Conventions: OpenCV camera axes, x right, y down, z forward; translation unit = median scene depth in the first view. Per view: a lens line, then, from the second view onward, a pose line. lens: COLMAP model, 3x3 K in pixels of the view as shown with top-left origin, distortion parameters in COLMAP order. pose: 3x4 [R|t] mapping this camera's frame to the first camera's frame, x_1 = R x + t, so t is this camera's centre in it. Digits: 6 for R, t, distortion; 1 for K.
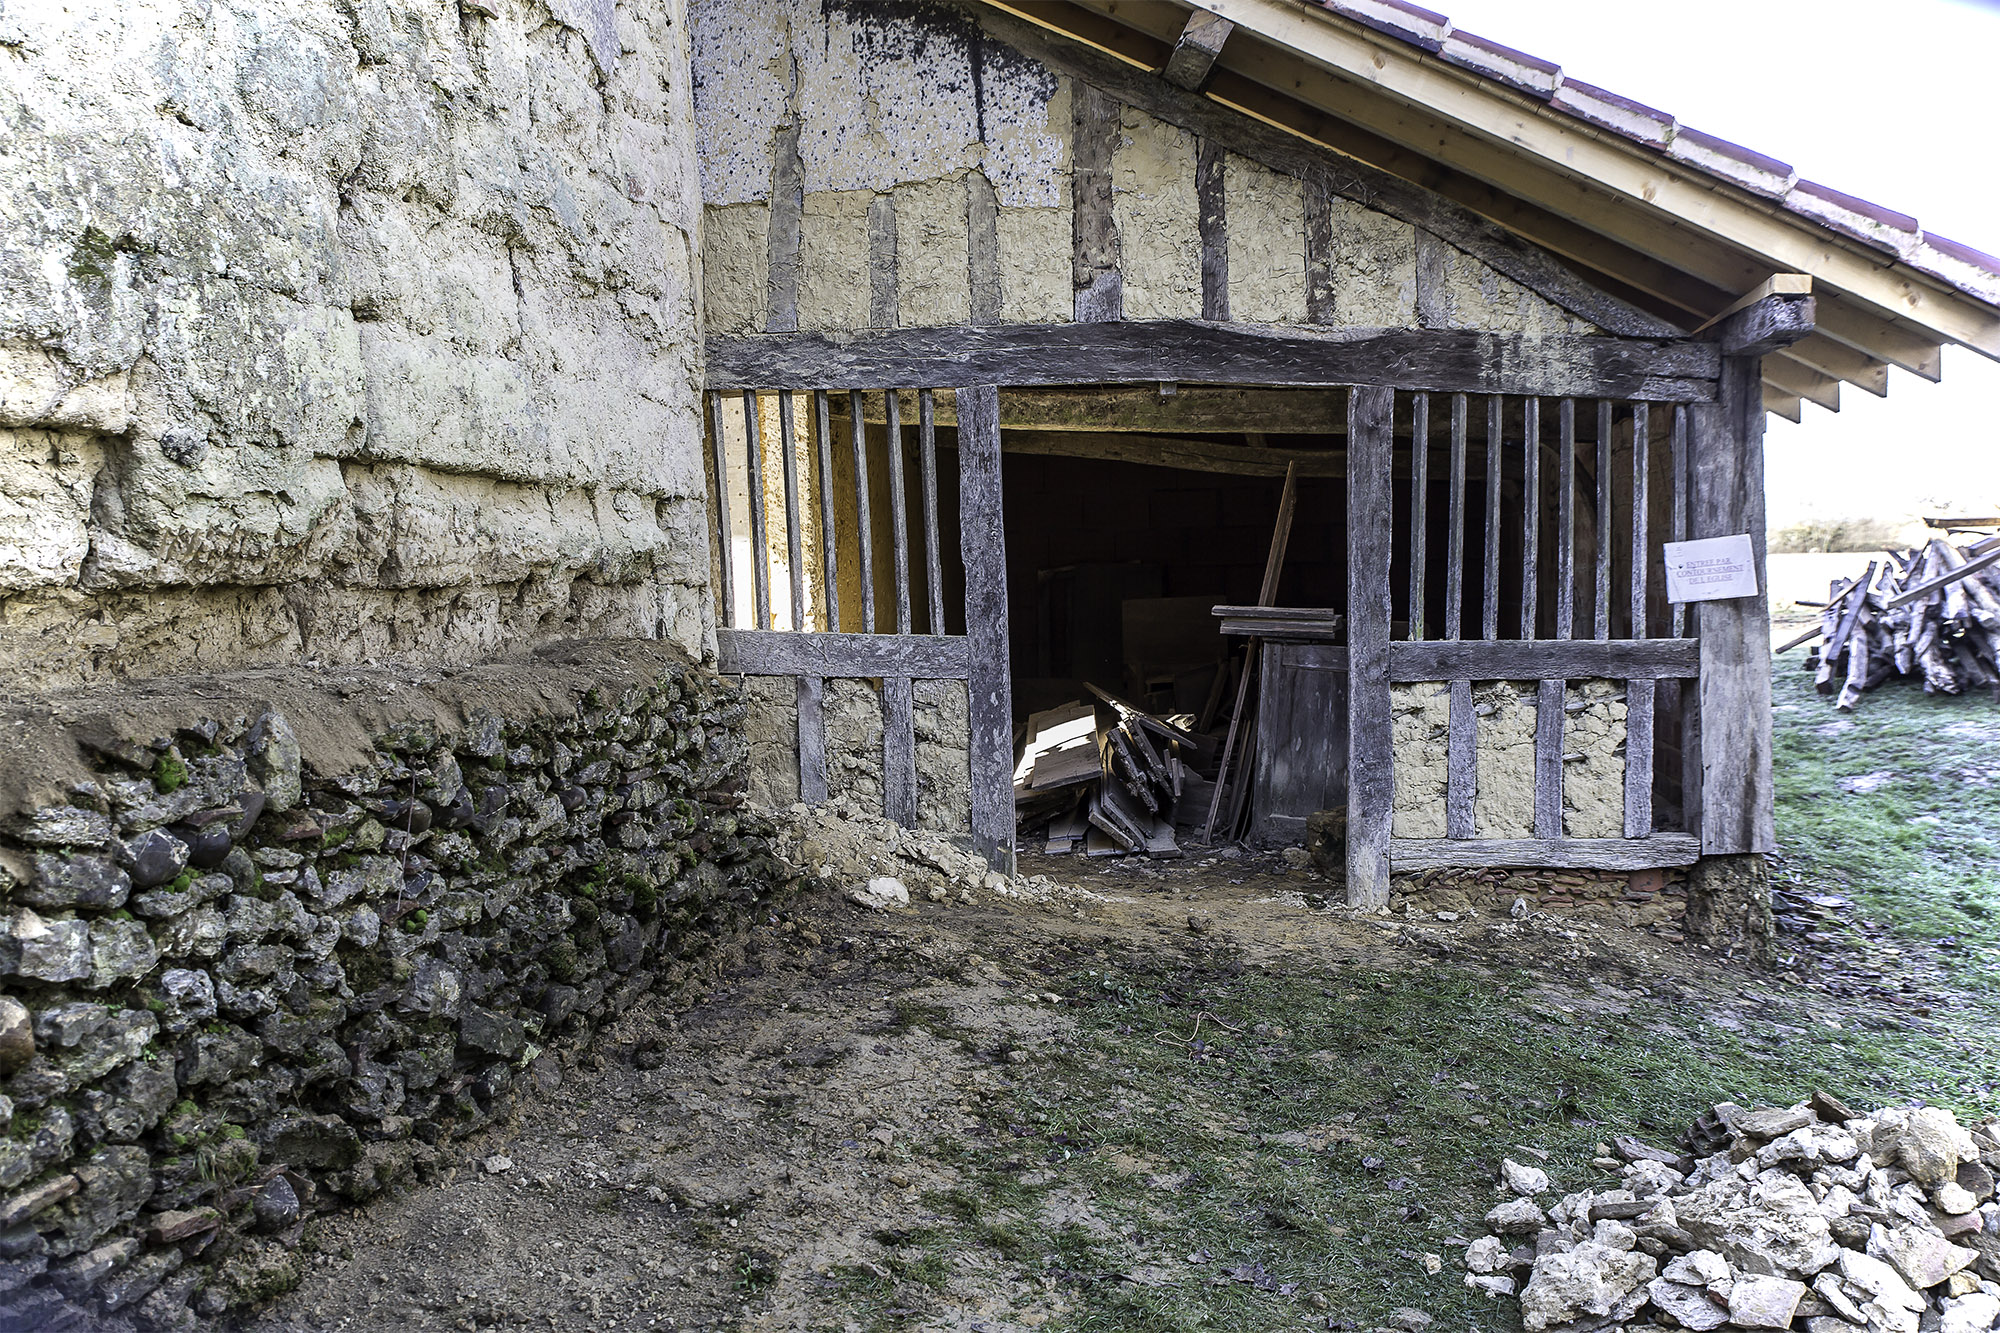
lens RADIAL K [[1872.5, 0, 1000.0], [0, 1872.5, 666.5], [0, 0, 1]] dist [-0.010027, -0.001964]
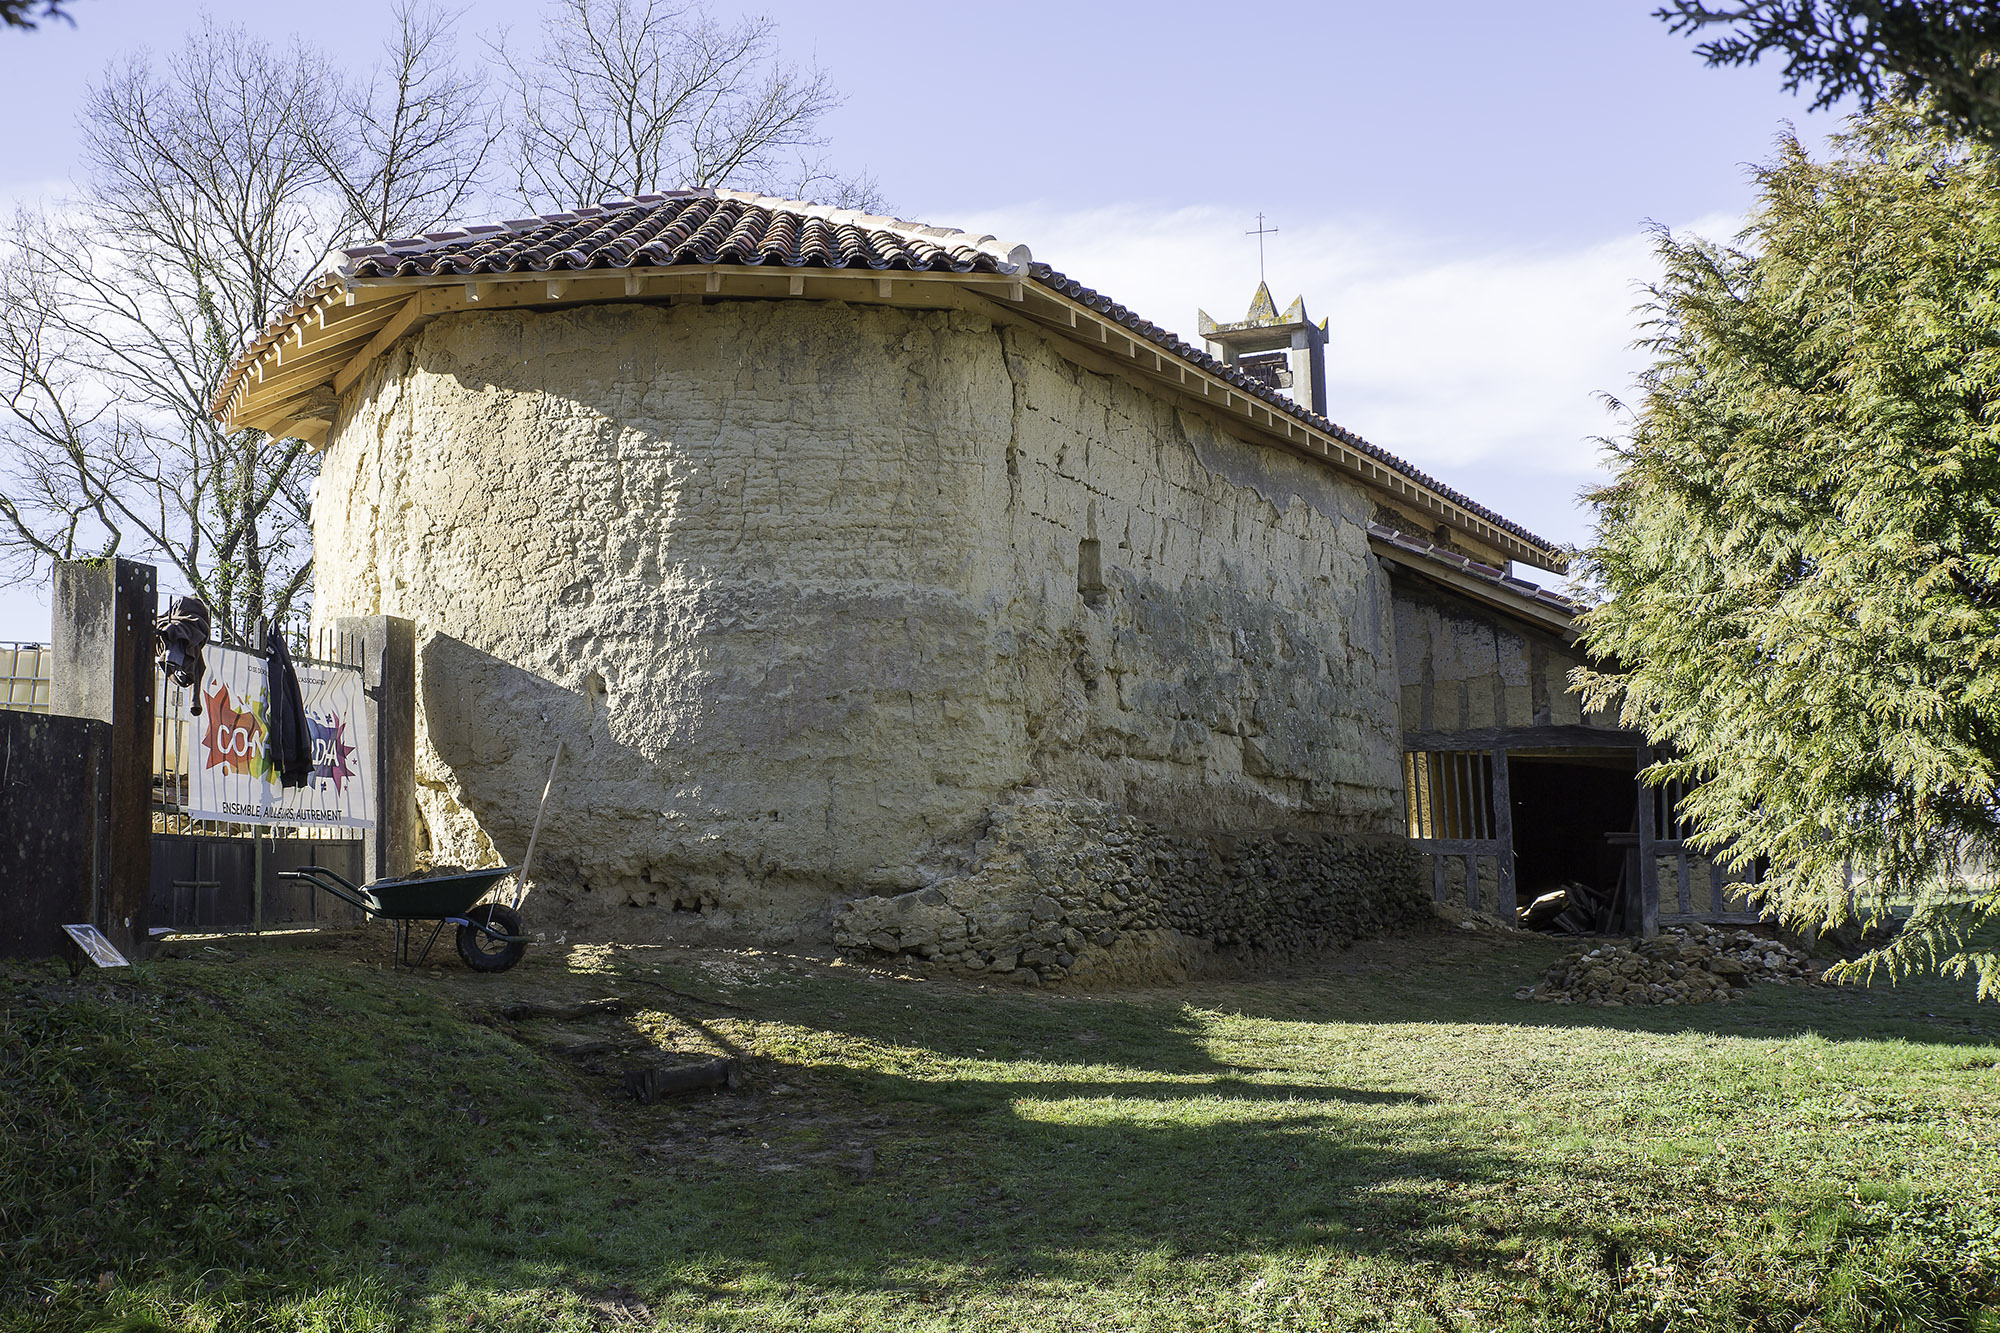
lens RADIAL K [[2307.9, 0, 1000.0], [0, 2307.9, 666.5], [0, 0, 1]] dist [0.013358, 0.001967]
pose [[0.967587, -0.024186, -0.251378, 0.138330], [-0.010541, 0.990668, -0.135888, 0.205275], [0.252319, 0.134133, 0.958303, -2.521871]]
